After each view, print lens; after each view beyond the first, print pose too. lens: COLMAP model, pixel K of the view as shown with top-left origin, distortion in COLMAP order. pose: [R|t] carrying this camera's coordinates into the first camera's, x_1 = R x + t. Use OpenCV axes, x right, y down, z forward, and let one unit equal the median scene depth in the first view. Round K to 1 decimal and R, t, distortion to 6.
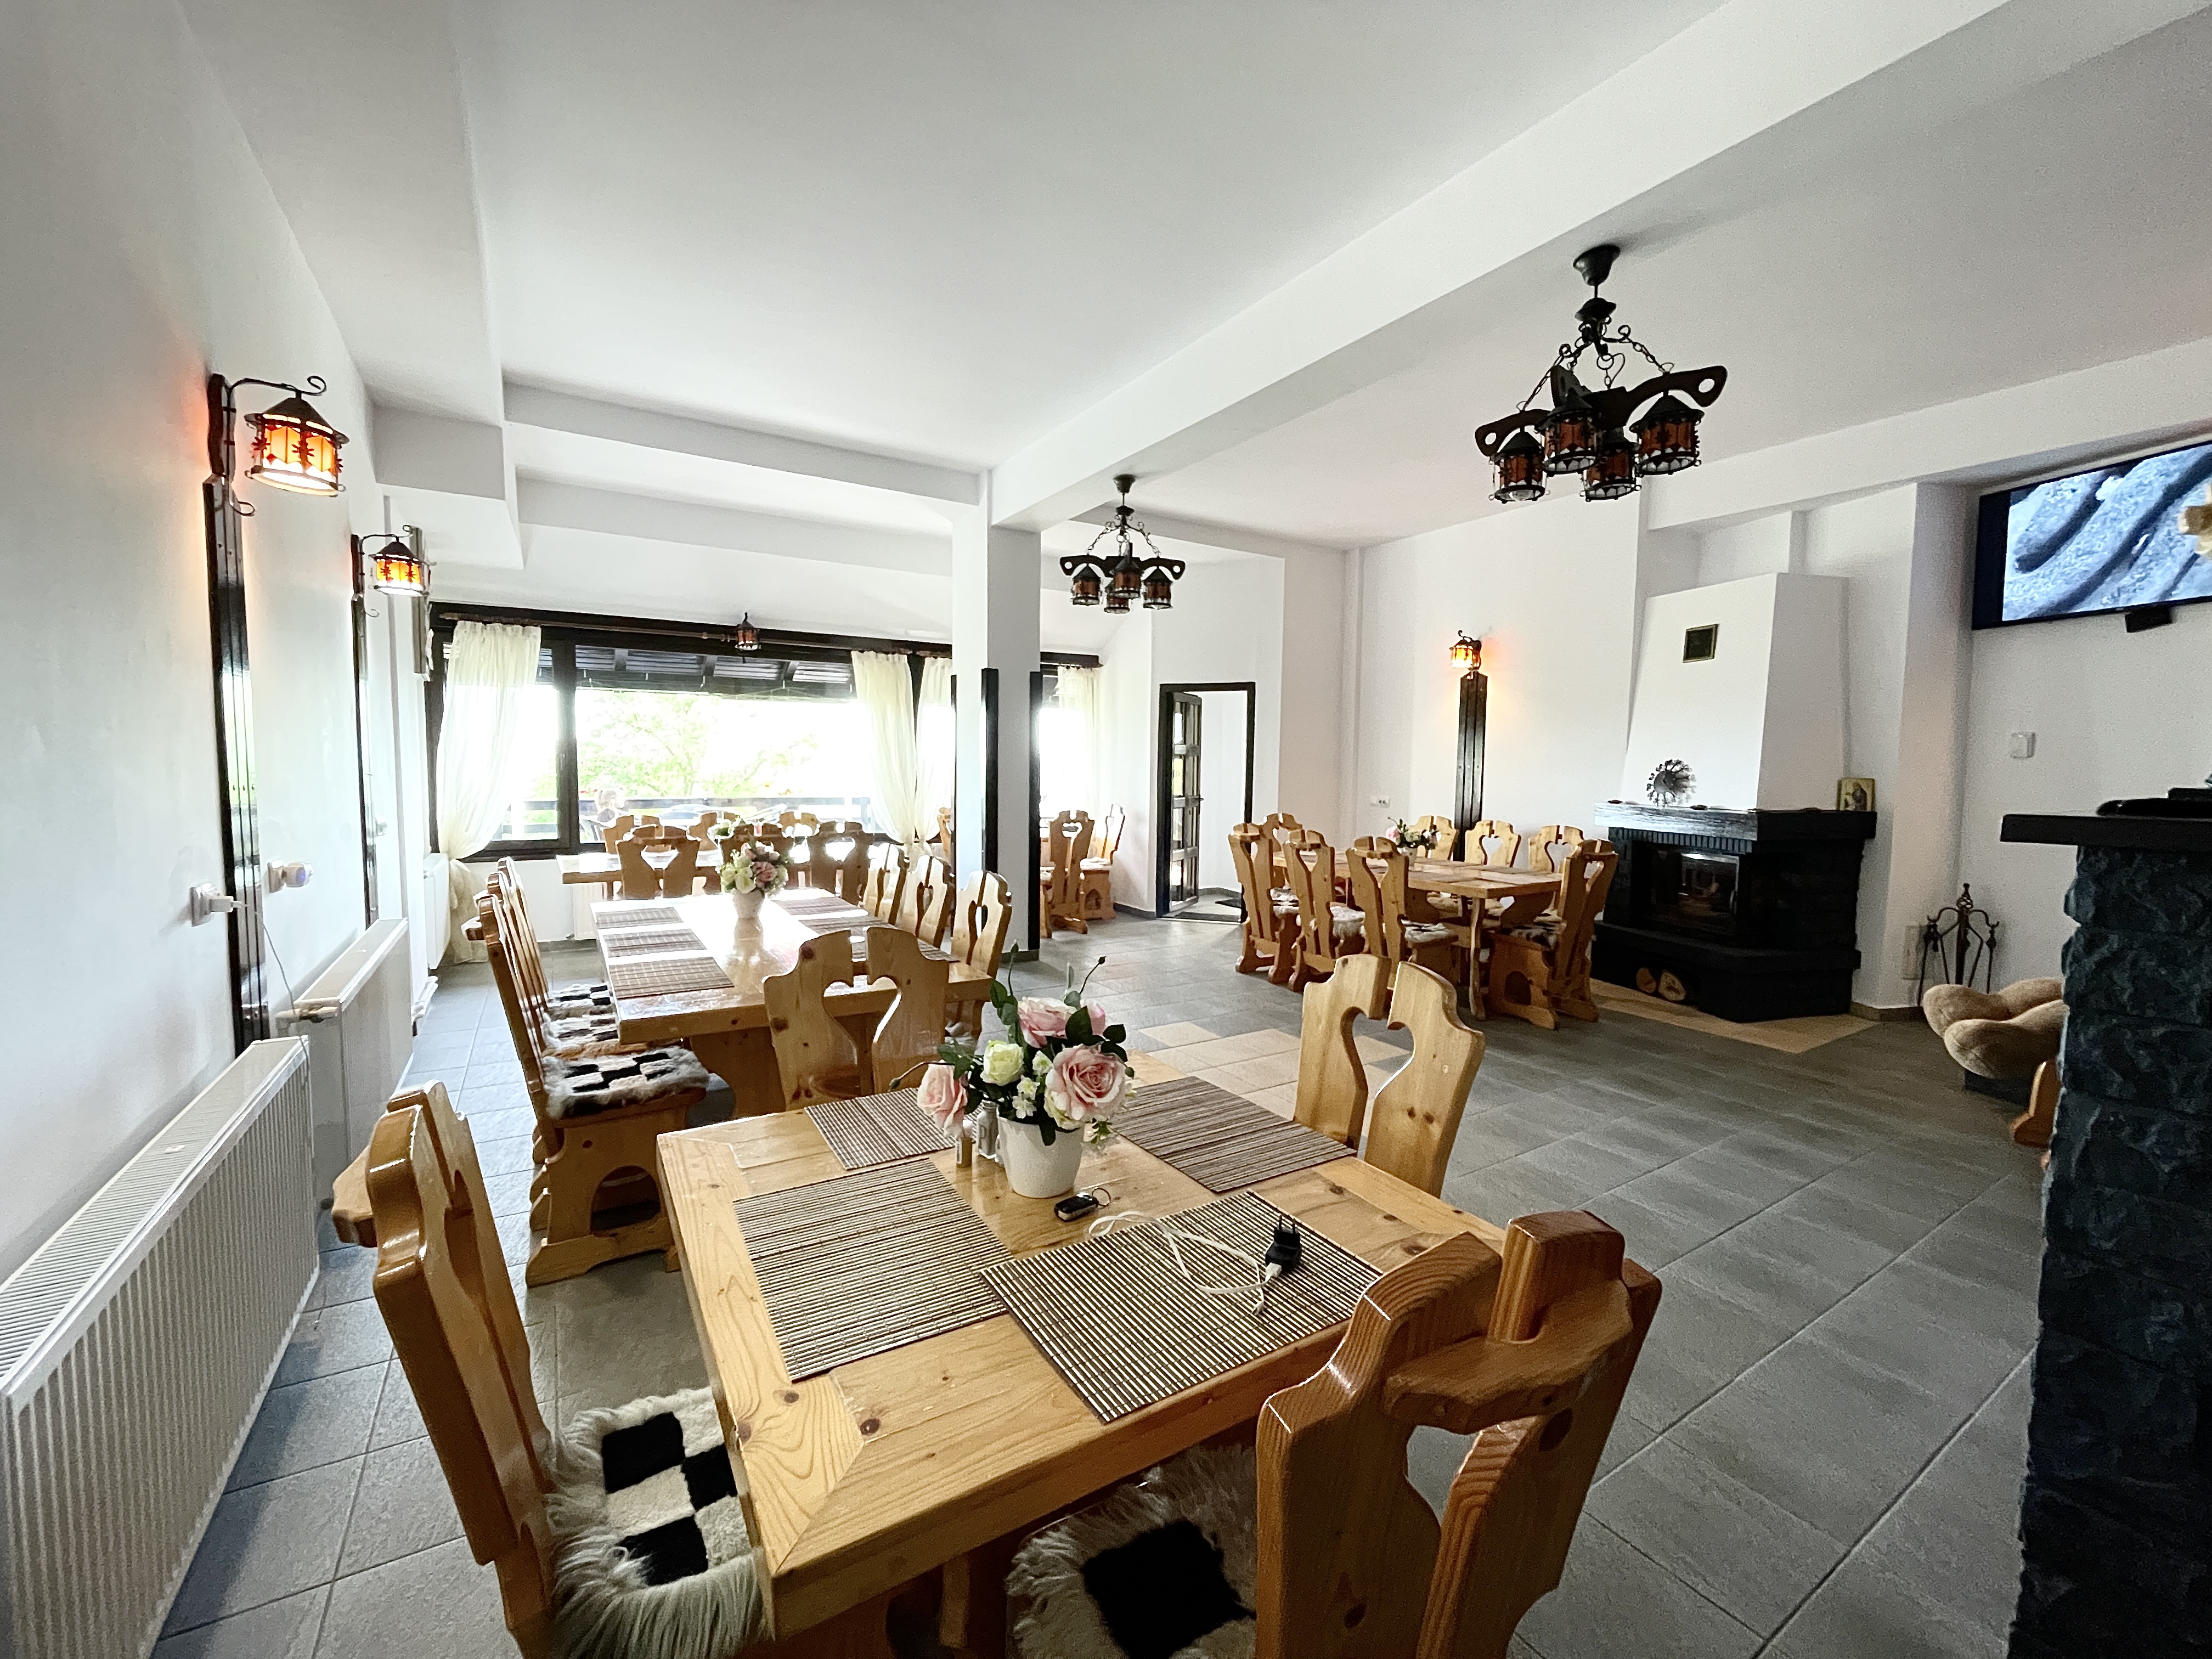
lens RADIAL K [[895.6, 0, 1102.0], [0, 895.6, 826.0], [0, 0, 1]] dist [-0.003321, -0.000342]
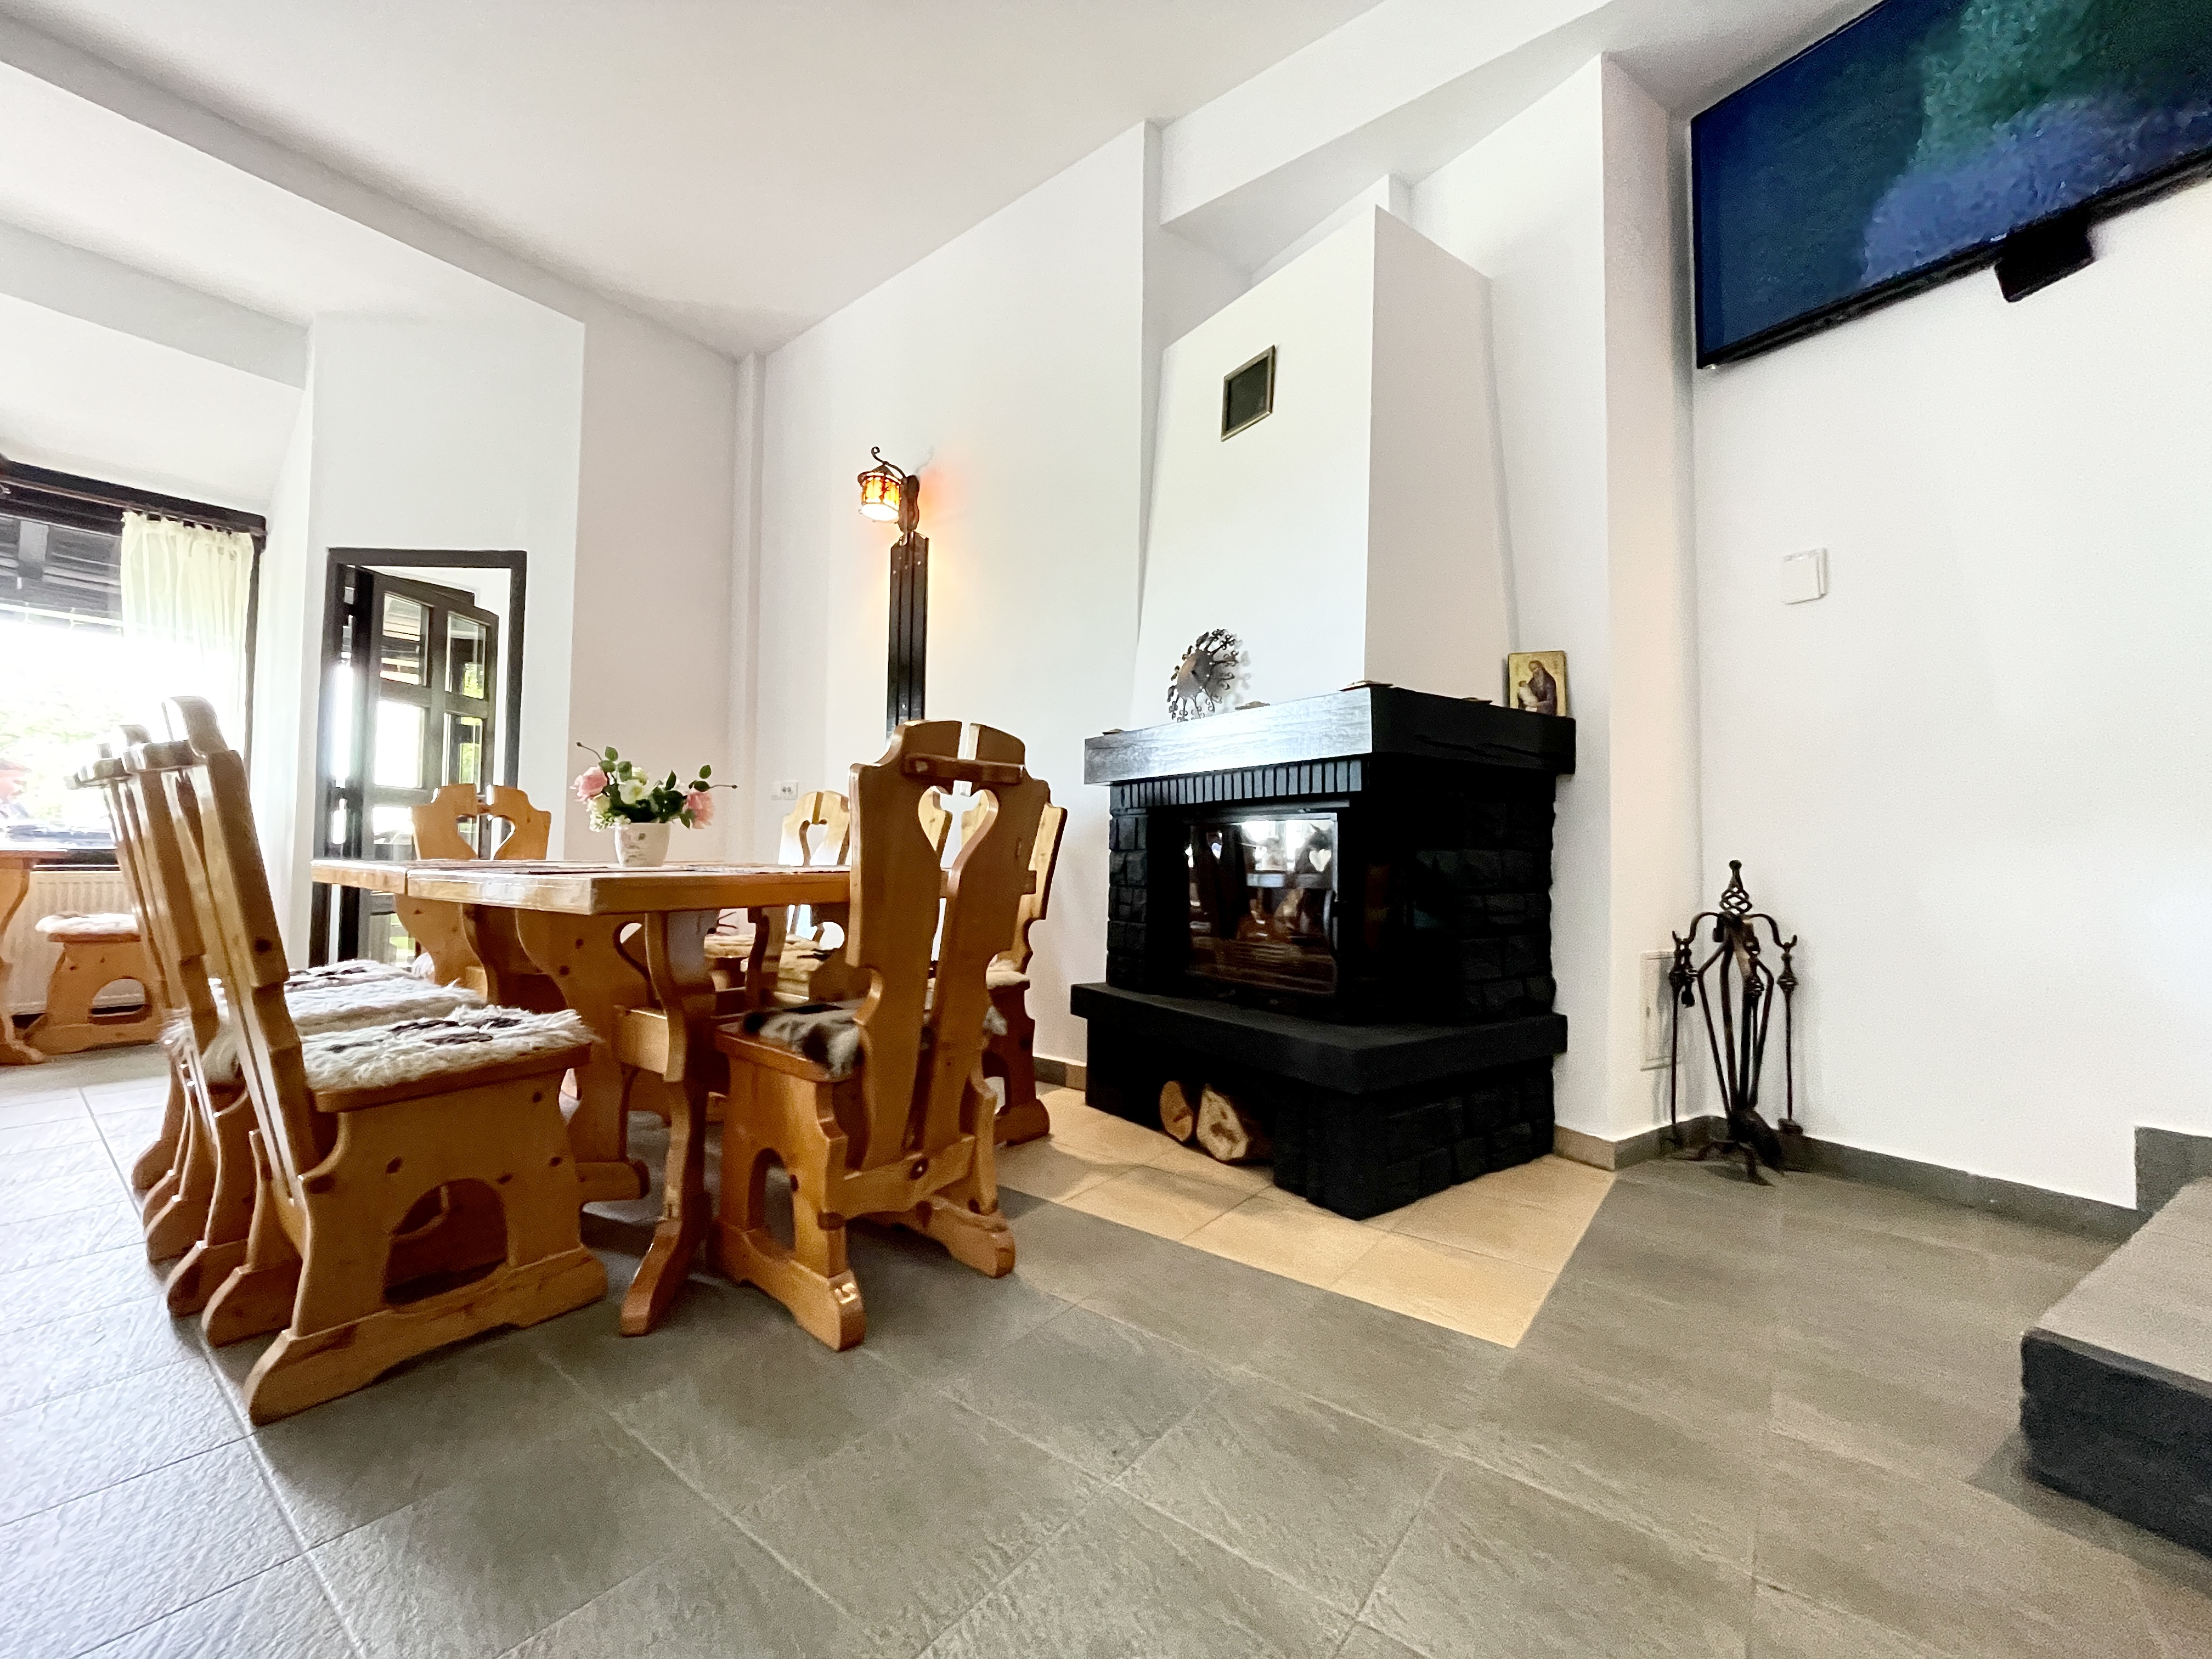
lens RADIAL K [[895.6, 0, 1099.8], [0, 895.6, 826.4], [0, 0, 1]] dist [-0.003321, -0.000342]
pose [[0.935832, 0.009918, 0.352307, 0.450979], [0.025161, 0.995173, -0.094851, 0.079083], [-0.351547, 0.097629, 0.931066, 0.634833]]
